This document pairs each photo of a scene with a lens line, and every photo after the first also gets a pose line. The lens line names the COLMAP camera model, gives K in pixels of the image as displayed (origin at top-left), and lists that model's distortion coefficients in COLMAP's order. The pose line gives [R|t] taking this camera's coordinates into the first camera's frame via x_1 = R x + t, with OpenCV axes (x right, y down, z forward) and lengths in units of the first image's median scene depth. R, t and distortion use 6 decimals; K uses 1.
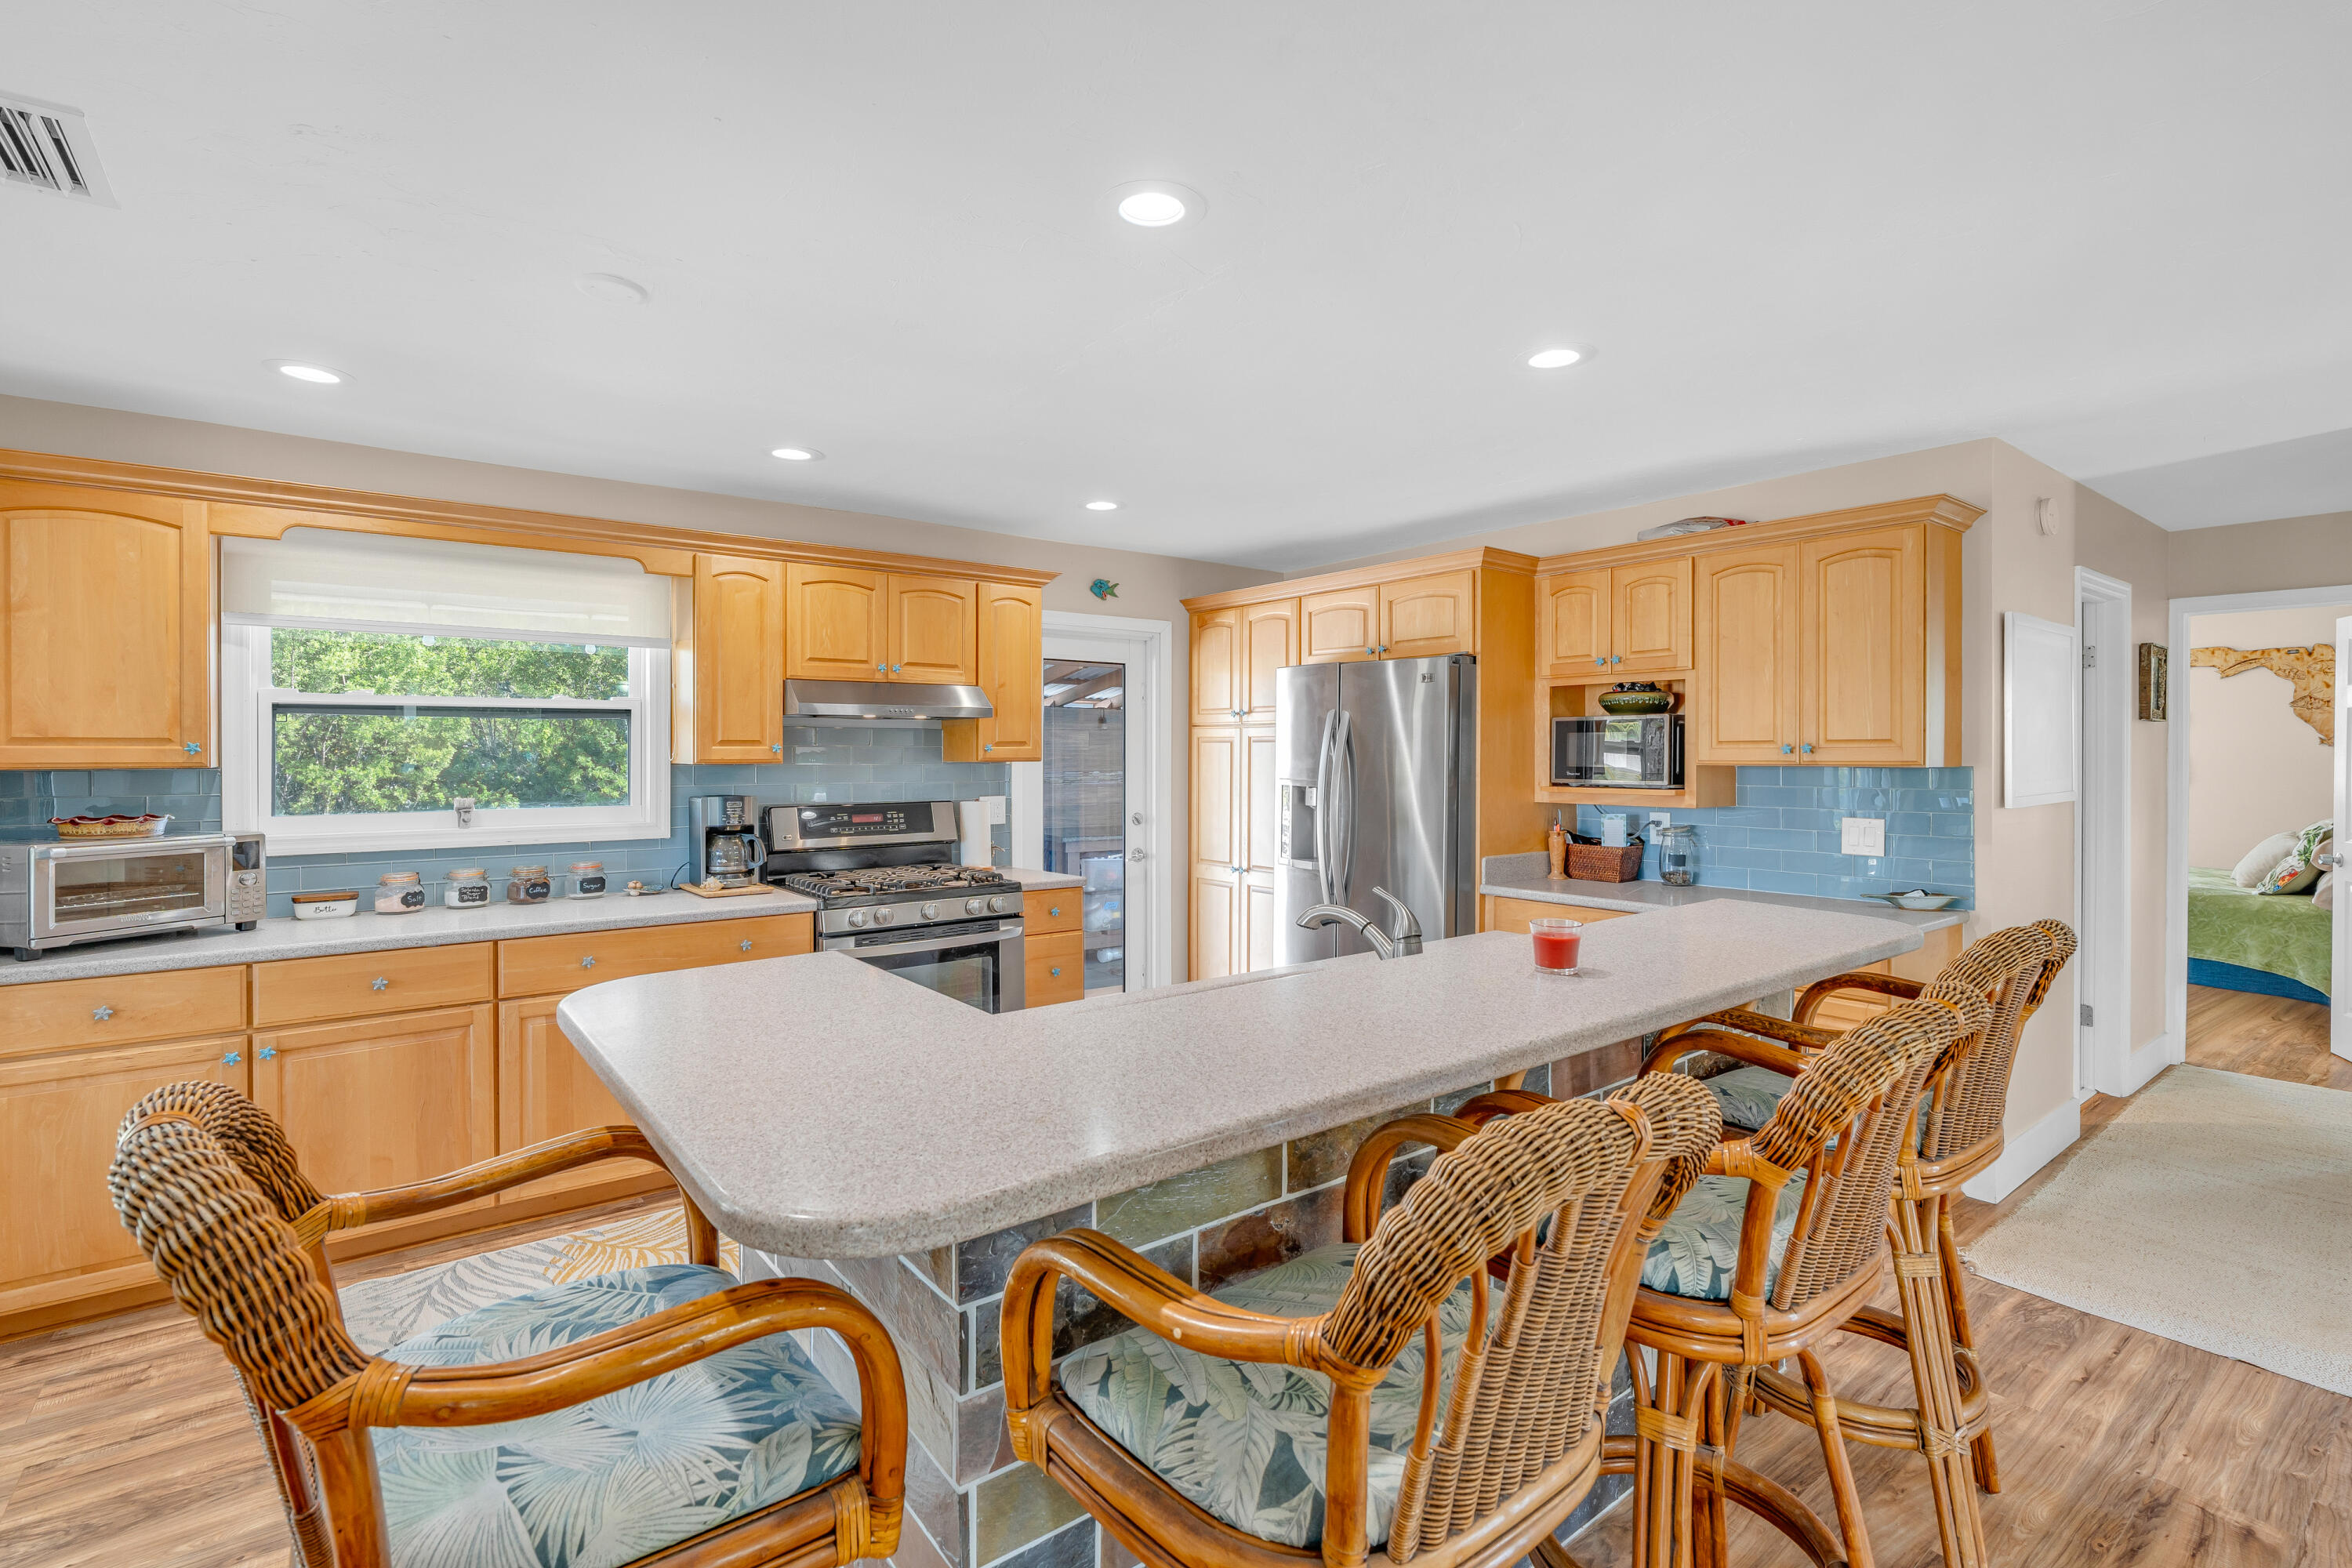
lens RADIAL K [[1064.9, 0, 1253.2], [0, 1064.9, 763.0], [0, 0, 1]] dist [-0.000094, -0.000050]
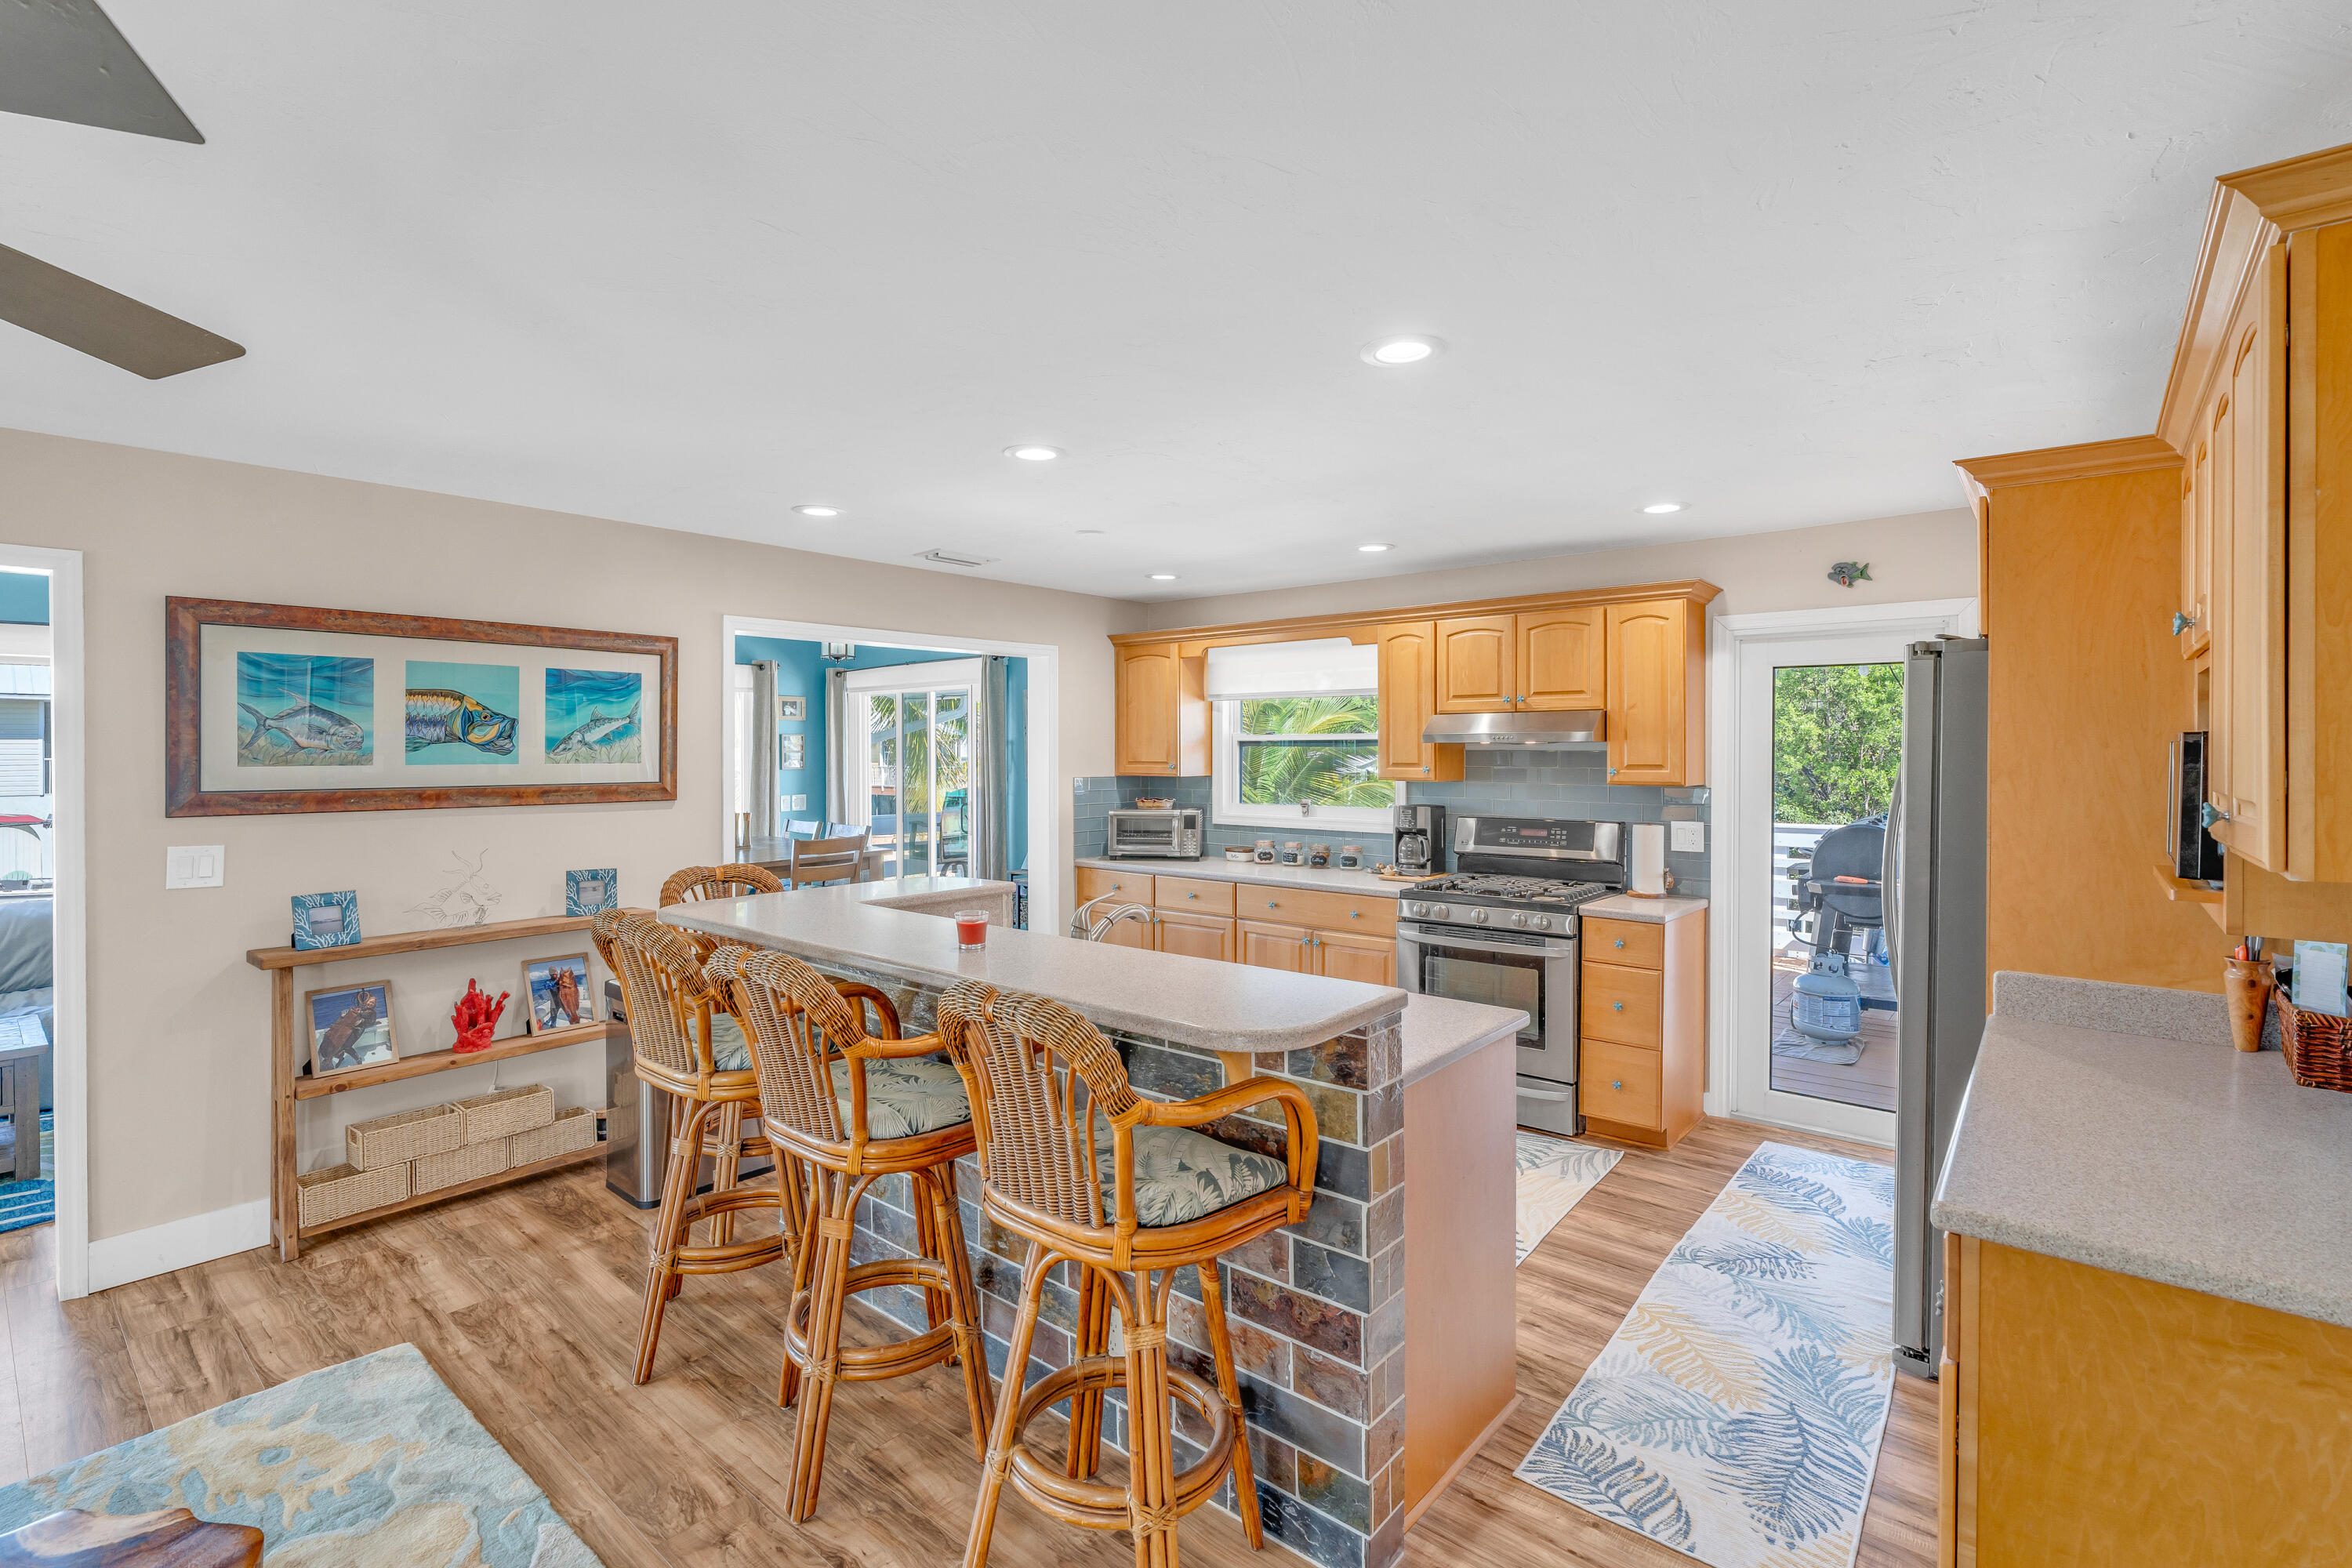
lens RADIAL K [[1065.9, 0, 1129.9], [0, 1065.9, 756.3], [0, 0, 1]] dist [-0.001330, 0.000268]
pose [[0.169984, 0.003208, -0.985442, 0.733984], [-0.010361, 0.999945, 0.001468, -0.027727], [0.985392, 0.009960, 0.170008, 0.428325]]
